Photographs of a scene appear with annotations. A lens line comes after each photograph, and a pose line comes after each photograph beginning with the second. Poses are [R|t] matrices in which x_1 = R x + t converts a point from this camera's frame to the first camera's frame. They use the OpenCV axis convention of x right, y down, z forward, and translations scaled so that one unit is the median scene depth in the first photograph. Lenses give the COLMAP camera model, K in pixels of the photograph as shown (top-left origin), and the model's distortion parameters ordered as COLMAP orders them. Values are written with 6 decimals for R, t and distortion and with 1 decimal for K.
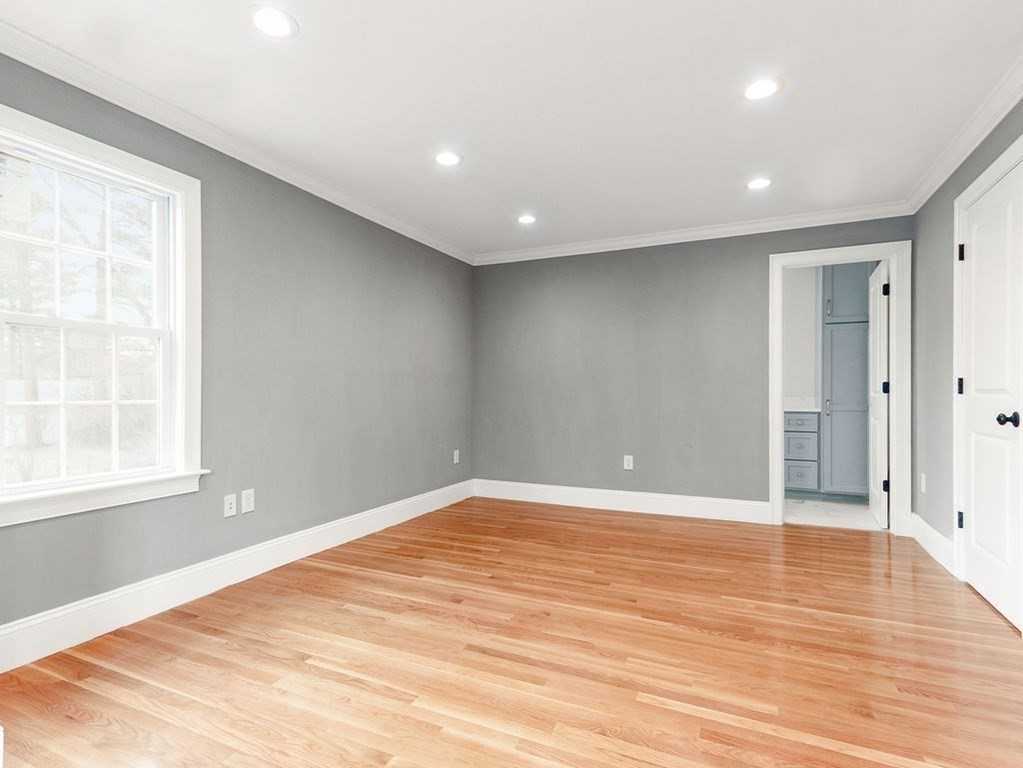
lens RADIAL K [[528.7, 0, 506.3], [0, 528.7, 388.3], [0, 0, 1]] dist [0.027746, -0.000184]
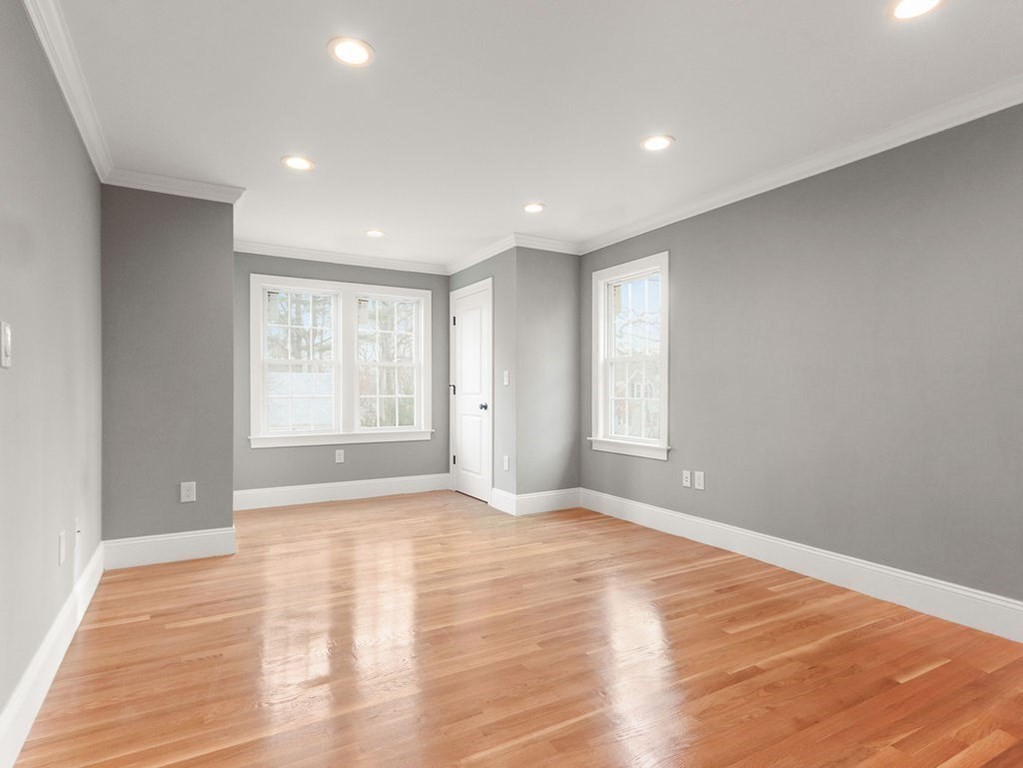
lens RADIAL K [[528.7, 0, 506.3], [0, 528.7, 388.3], [0, 0, 1]] dist [0.027746, -0.000184]
pose [[-0.547708, -0.004059, -0.836660, 0.812774], [-0.007728, 0.999970, 0.000208, -0.004326], [0.836634, 0.006580, -0.547723, 1.291004]]
